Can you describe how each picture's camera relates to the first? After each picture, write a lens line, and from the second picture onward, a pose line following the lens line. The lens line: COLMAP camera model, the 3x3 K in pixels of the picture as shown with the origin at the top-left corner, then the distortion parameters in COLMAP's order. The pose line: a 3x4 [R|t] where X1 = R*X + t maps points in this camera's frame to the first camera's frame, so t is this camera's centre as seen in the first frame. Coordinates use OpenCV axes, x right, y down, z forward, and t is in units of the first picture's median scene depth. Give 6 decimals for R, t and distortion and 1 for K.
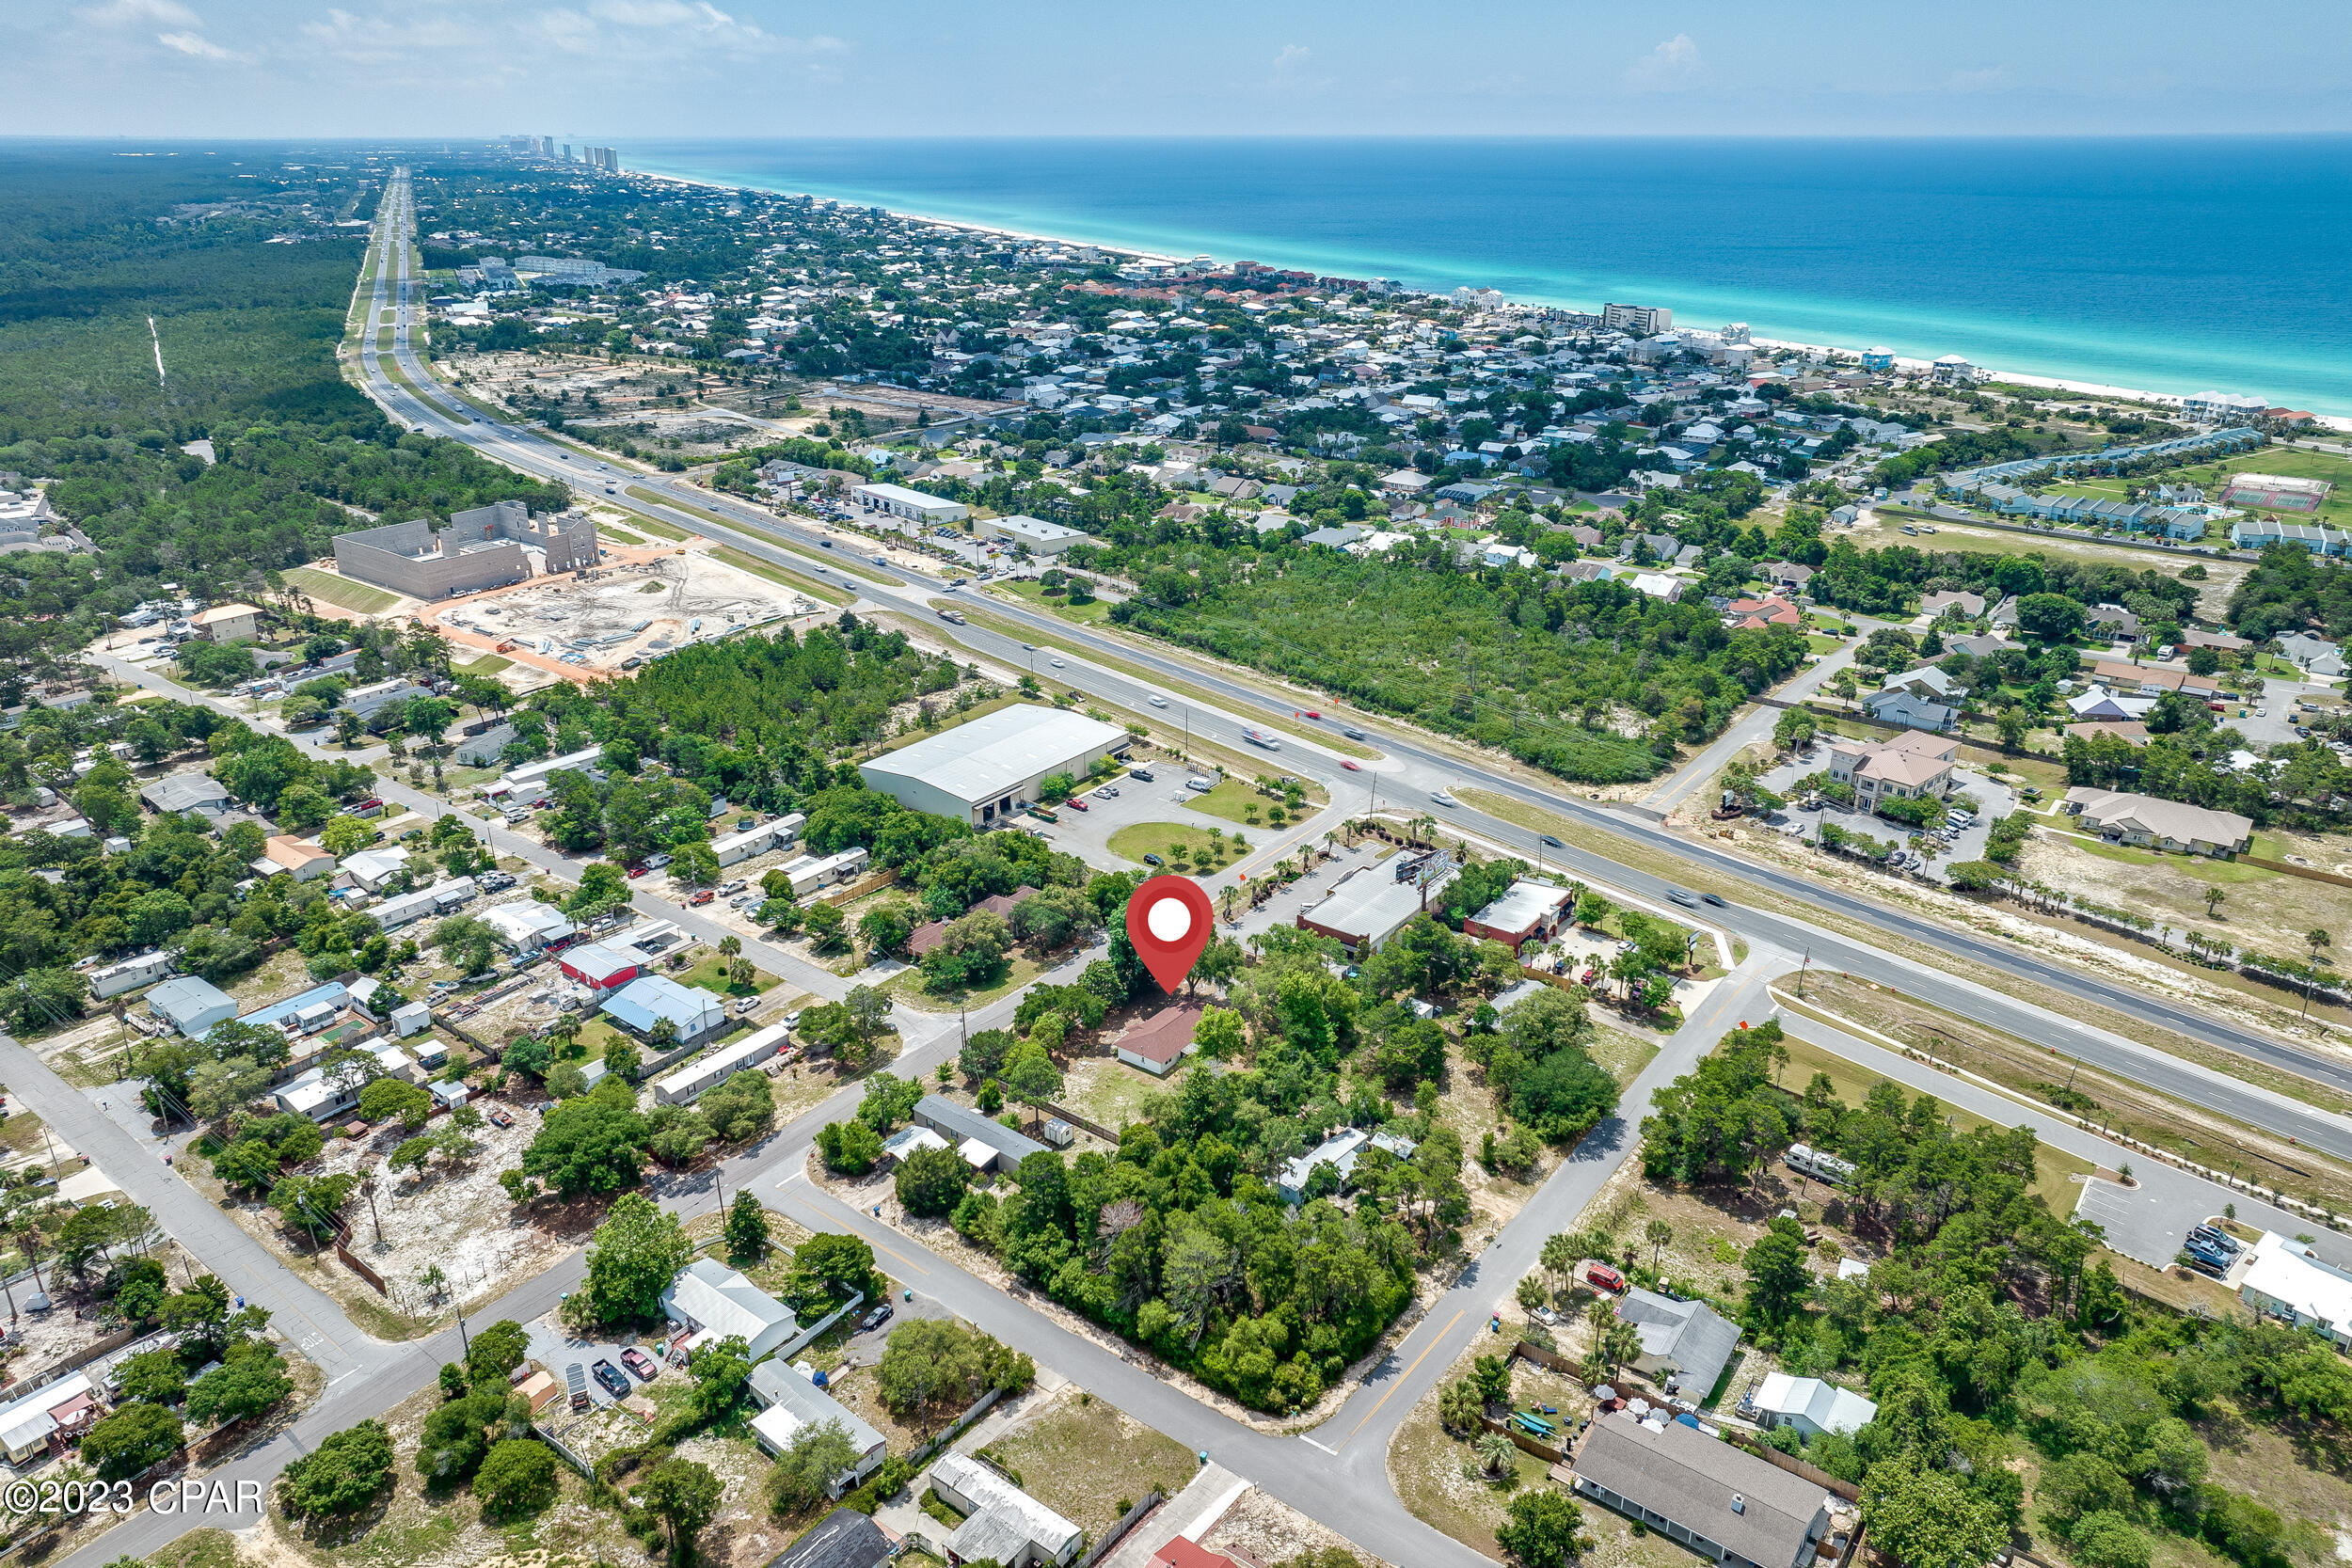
lens RADIAL K [[1623.5, 0, 1180.6], [0, 1623.5, 771.7], [0, 0, 1]] dist [-0.012362, 0.004660]
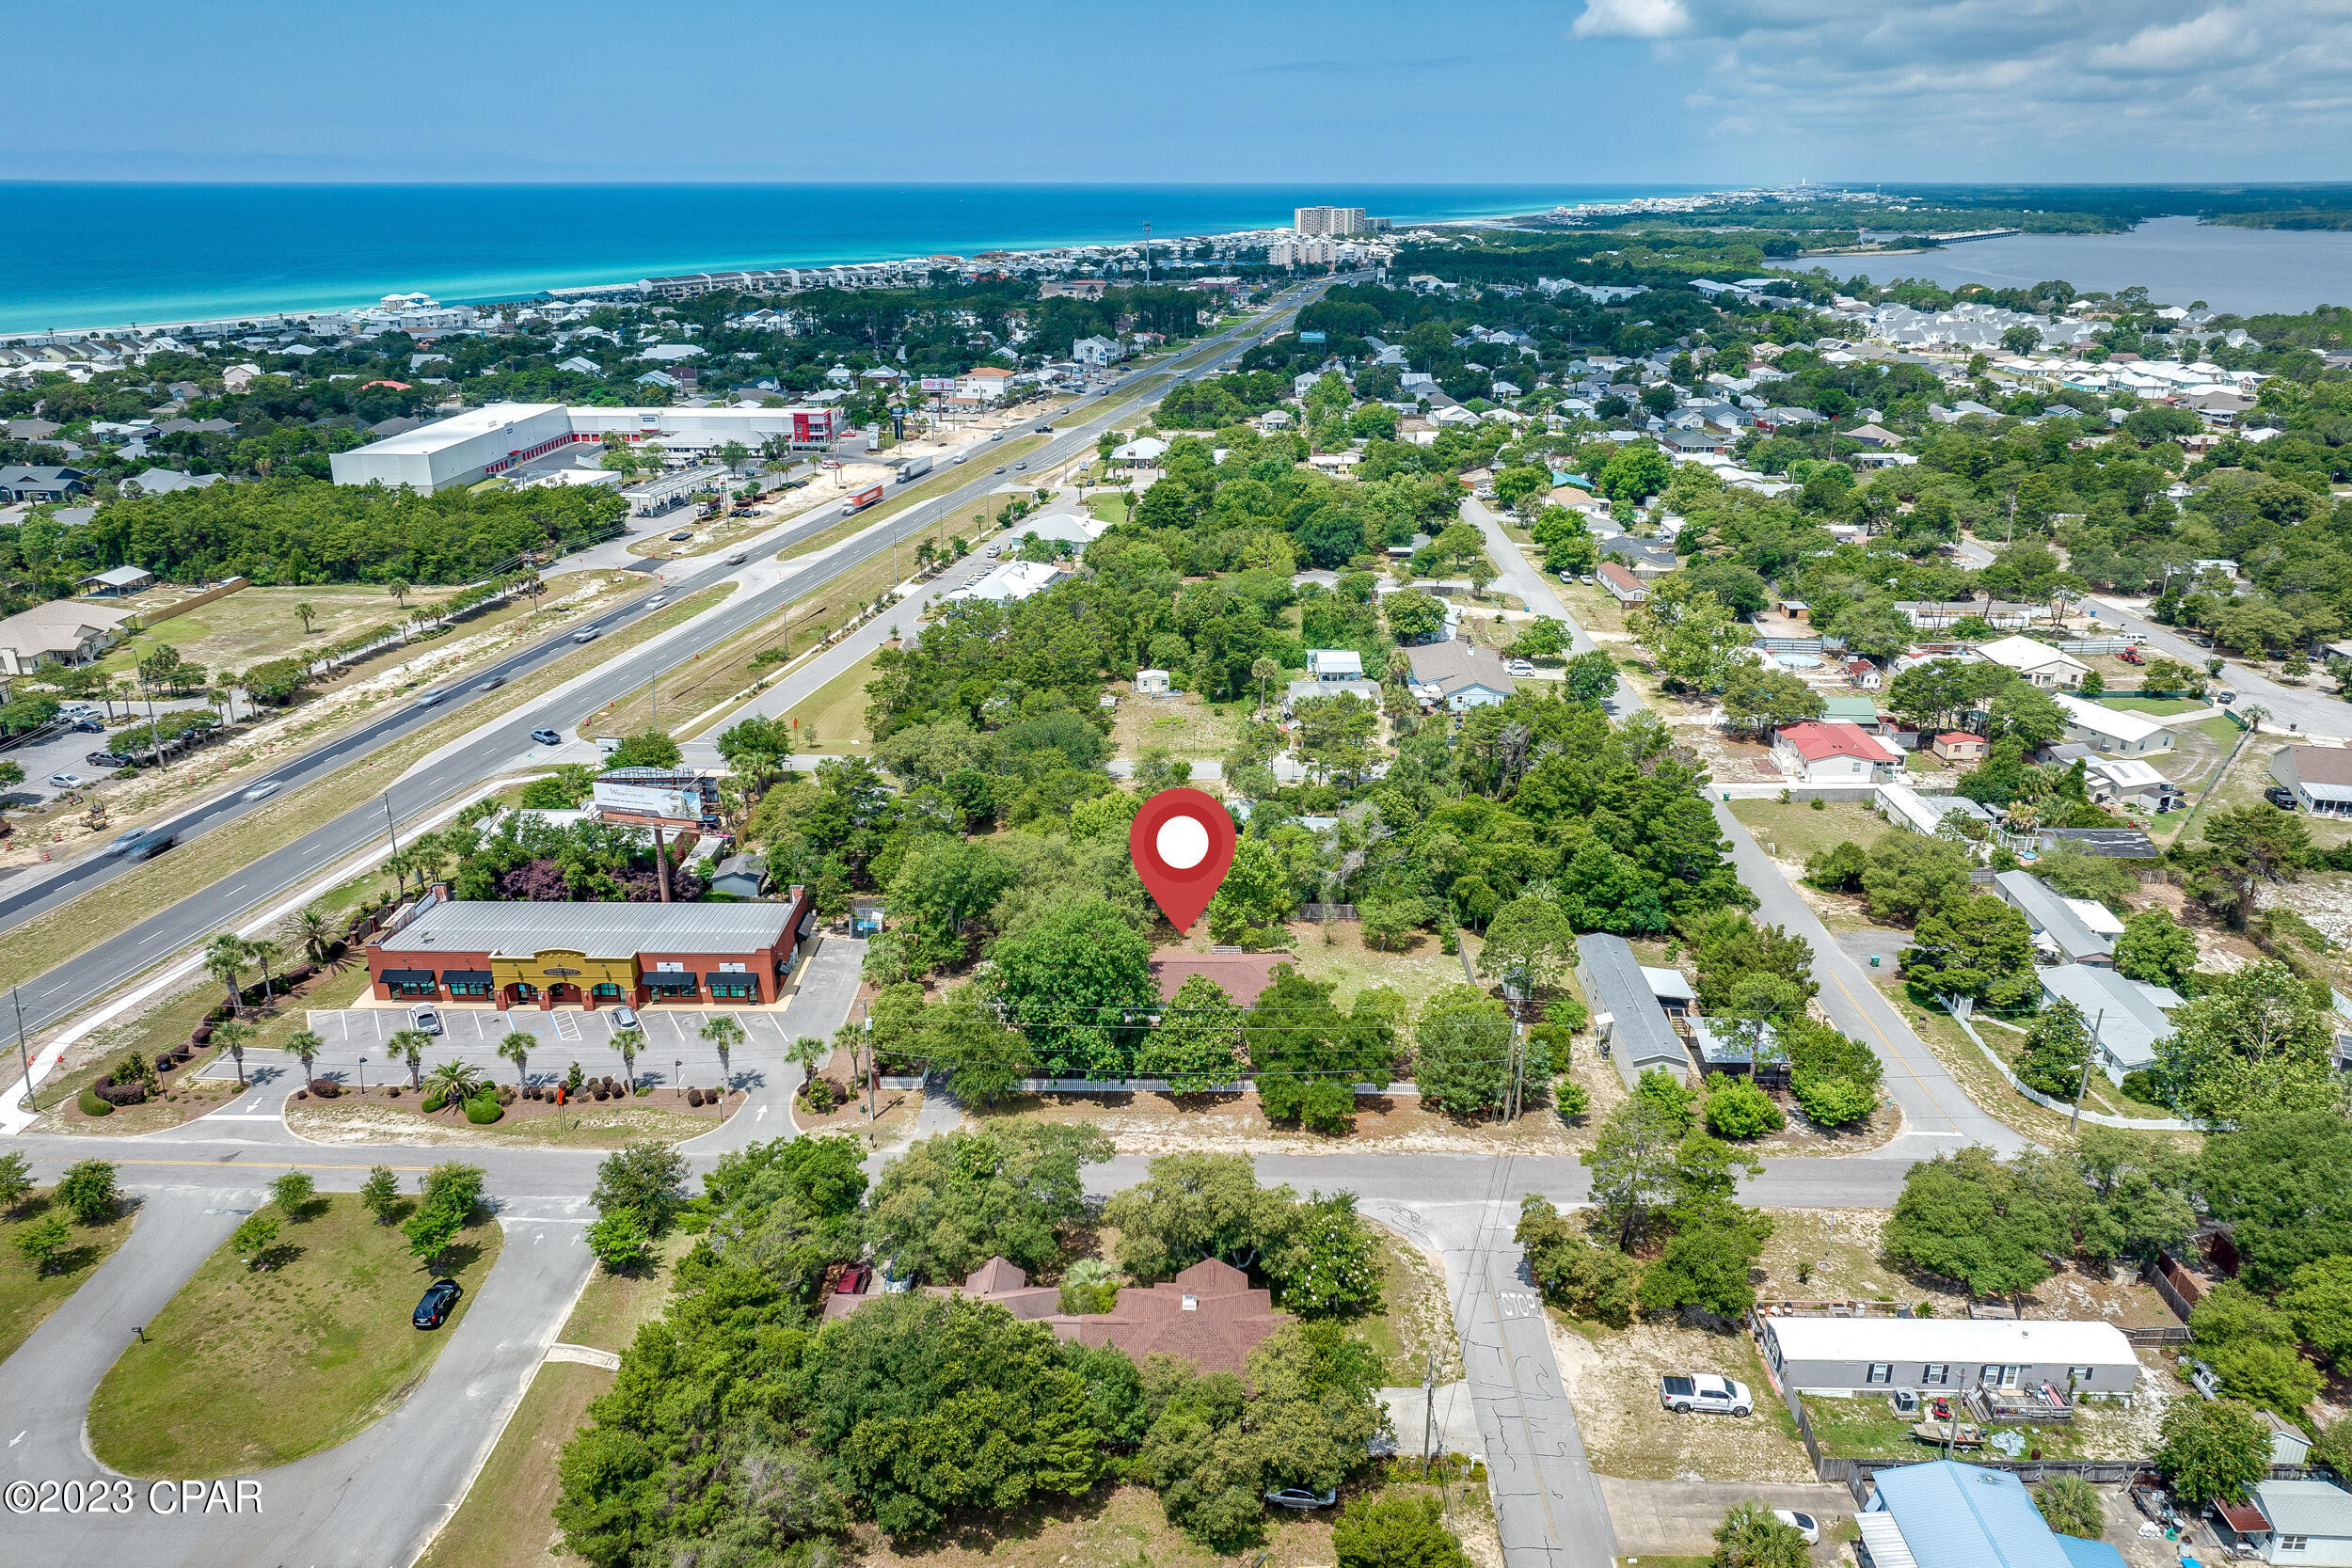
lens RADIAL K [[1623.5, 0, 1177.8], [0, 1623.5, 779.9], [0, 0, 1]] dist [-0.012362, 0.004660]
pose [[-0.599509, -0.273158, 0.752312, -0.325052], [0.294043, 0.799056, 0.524451, -0.159355], [-0.744397, 0.535625, -0.398721, 0.919162]]
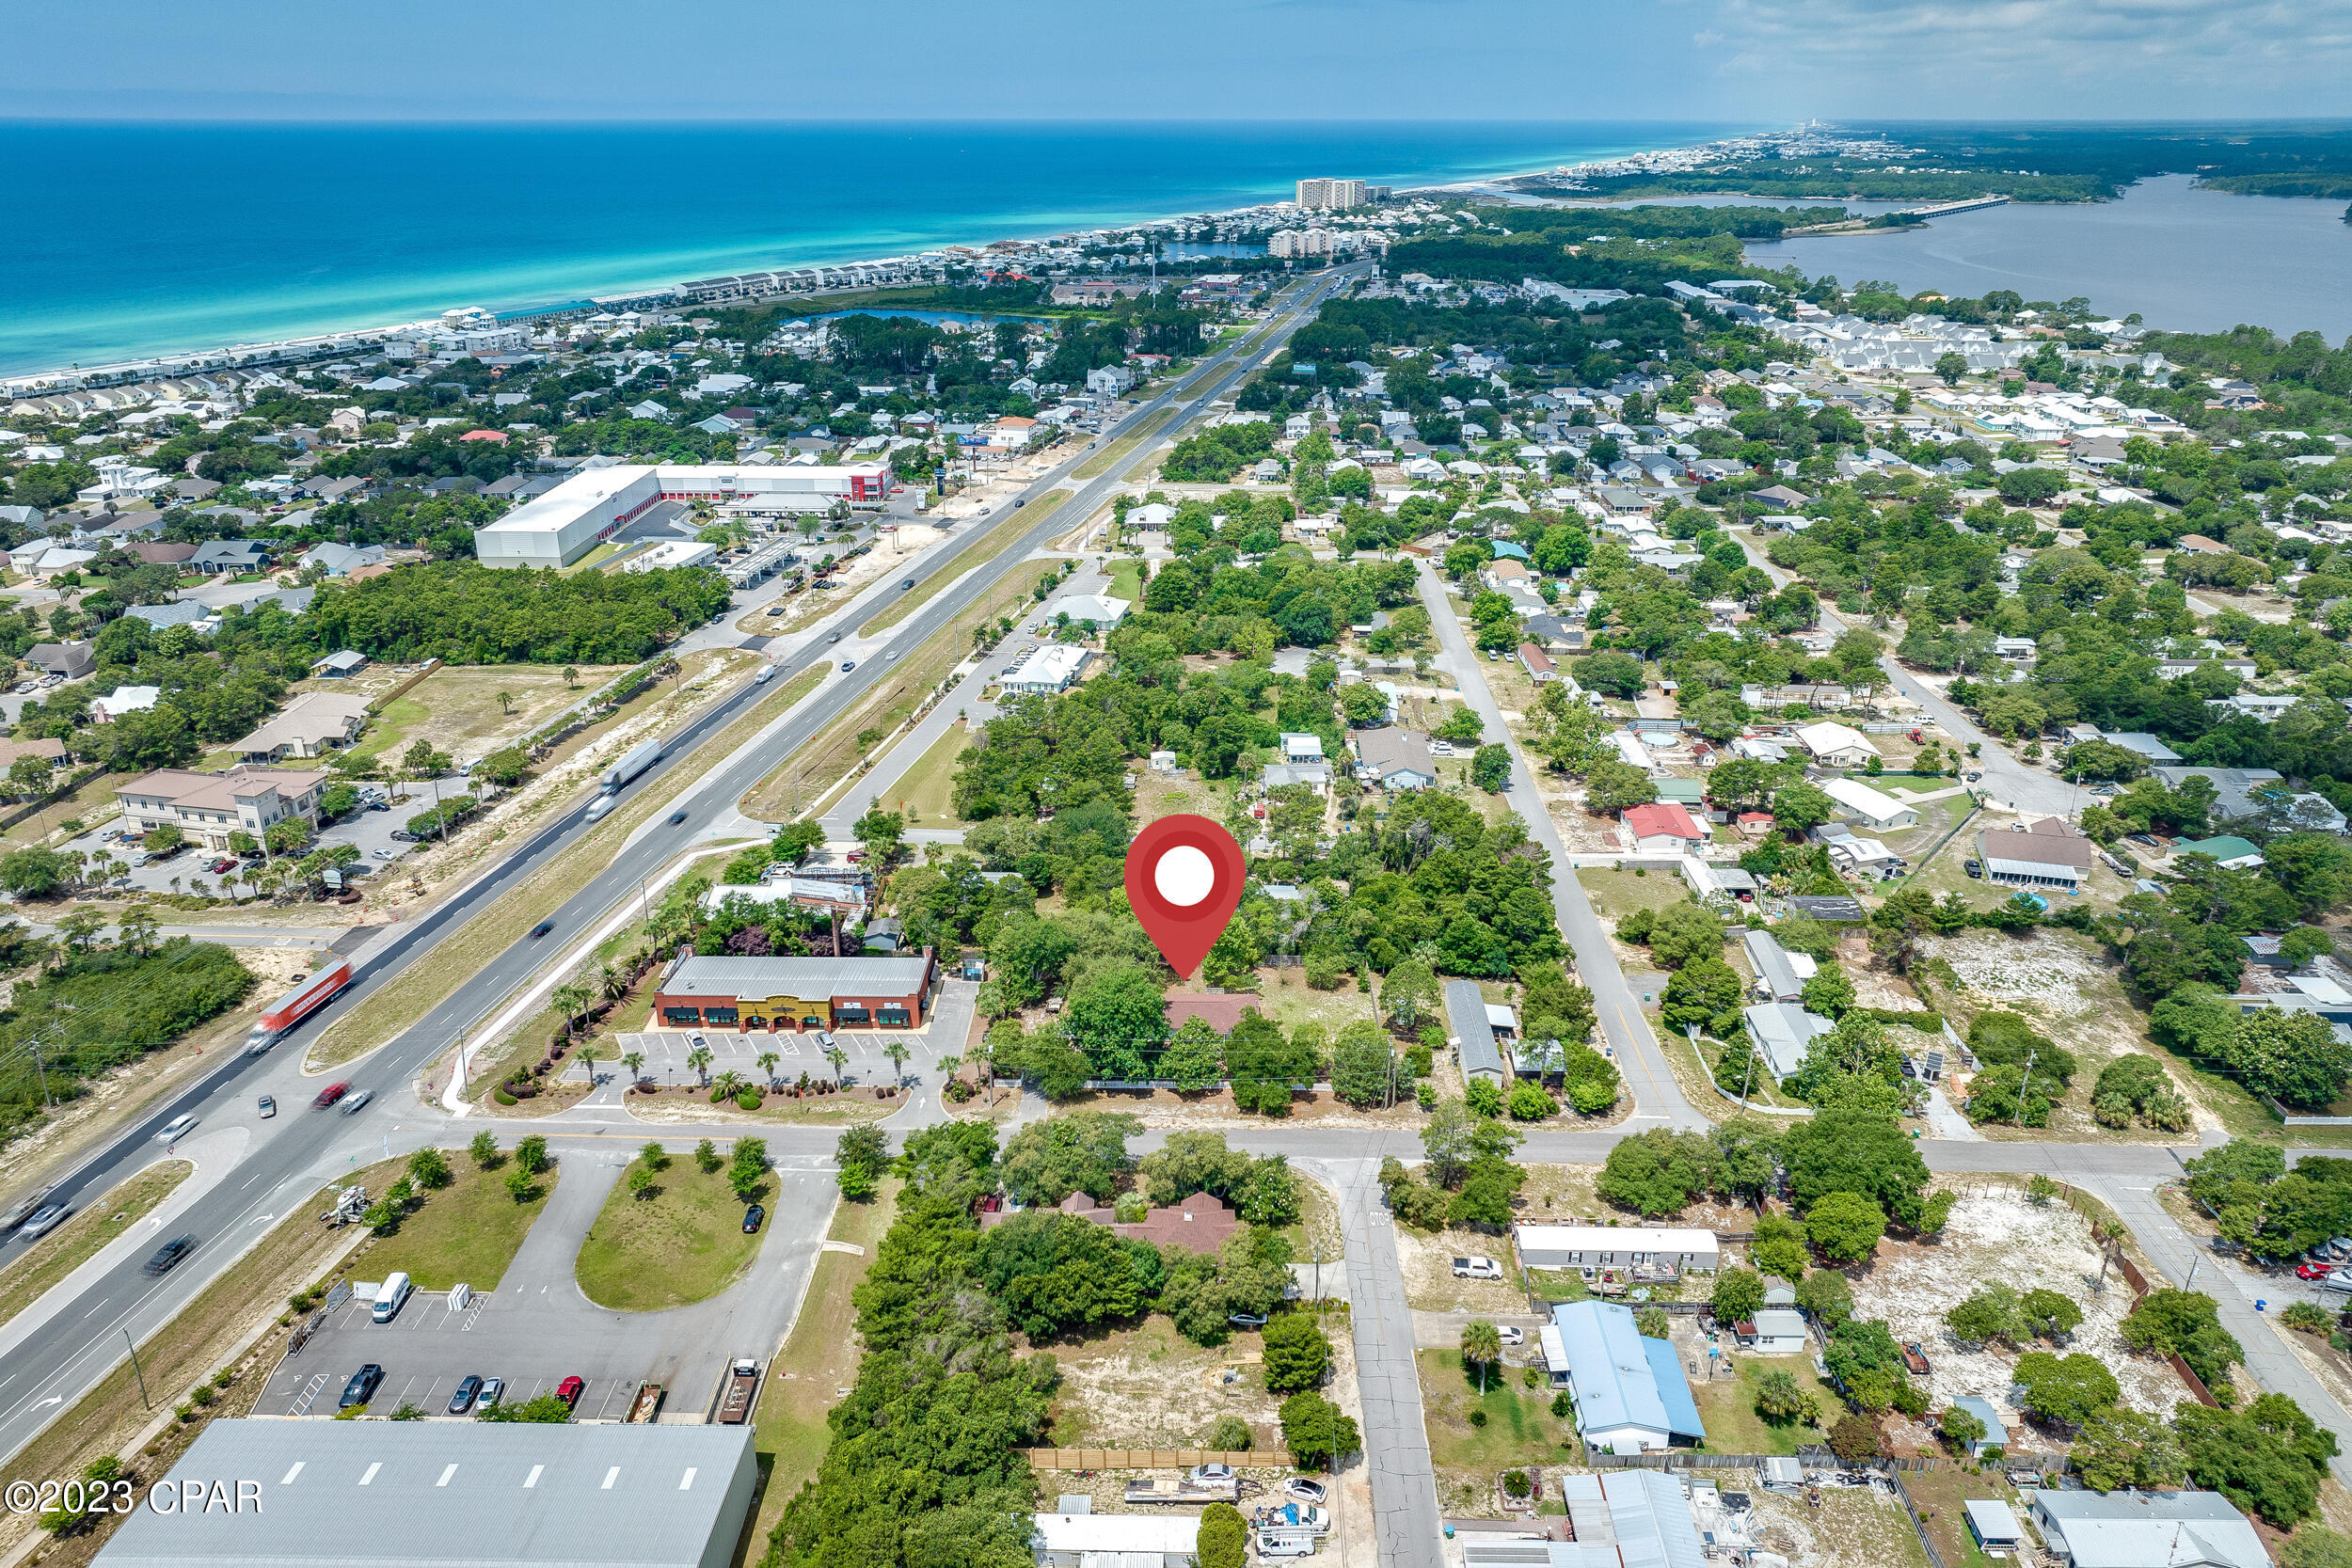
lens RADIAL K [[1623.5, 0, 1175.5], [0, 1623.5, 787.2], [0, 0, 1]] dist [-0.012362, 0.004660]
pose [[-0.596568, -0.302519, 0.743363, -0.482969], [0.296293, 0.777786, 0.554310, -0.336188], [-0.745867, 0.550937, -0.374368, 0.976470]]
